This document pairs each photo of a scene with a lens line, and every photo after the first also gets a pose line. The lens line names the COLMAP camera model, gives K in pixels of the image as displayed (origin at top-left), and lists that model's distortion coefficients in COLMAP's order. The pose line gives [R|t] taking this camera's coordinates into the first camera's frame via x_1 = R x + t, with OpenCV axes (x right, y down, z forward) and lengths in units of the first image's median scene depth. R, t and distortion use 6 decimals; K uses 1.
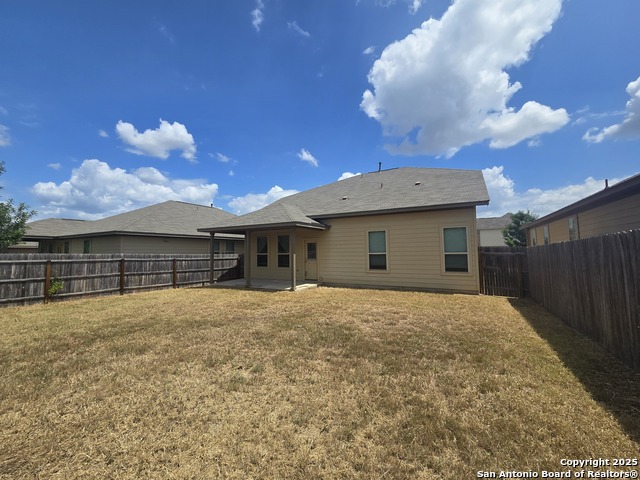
lens RADIAL K [[266.1, 0, 320.0], [0, 266.1, 240.0], [0, 0, 1]] dist [-0.001189, -0.000252]
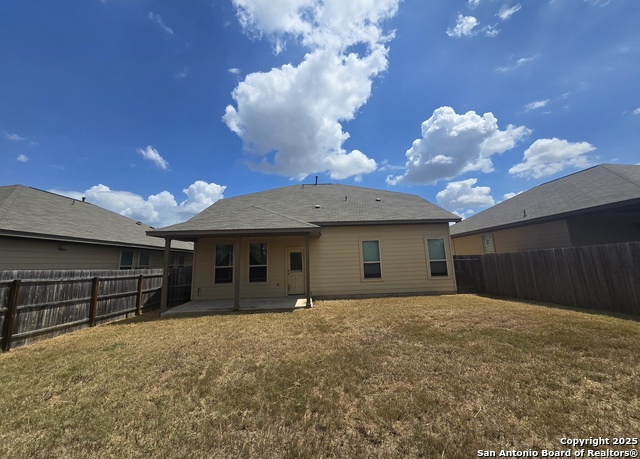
lens RADIAL K [[264.4, 0, 321.6], [0, 264.4, 217.6], [0, 0, 1]] dist [-0.002615, -0.000685]
pose [[0.853194, 0.070189, 0.516850, -0.375459], [0.000021, 0.990900, -0.134600, 0.012582], [-0.521594, 0.114850, 0.845428, 0.158896]]
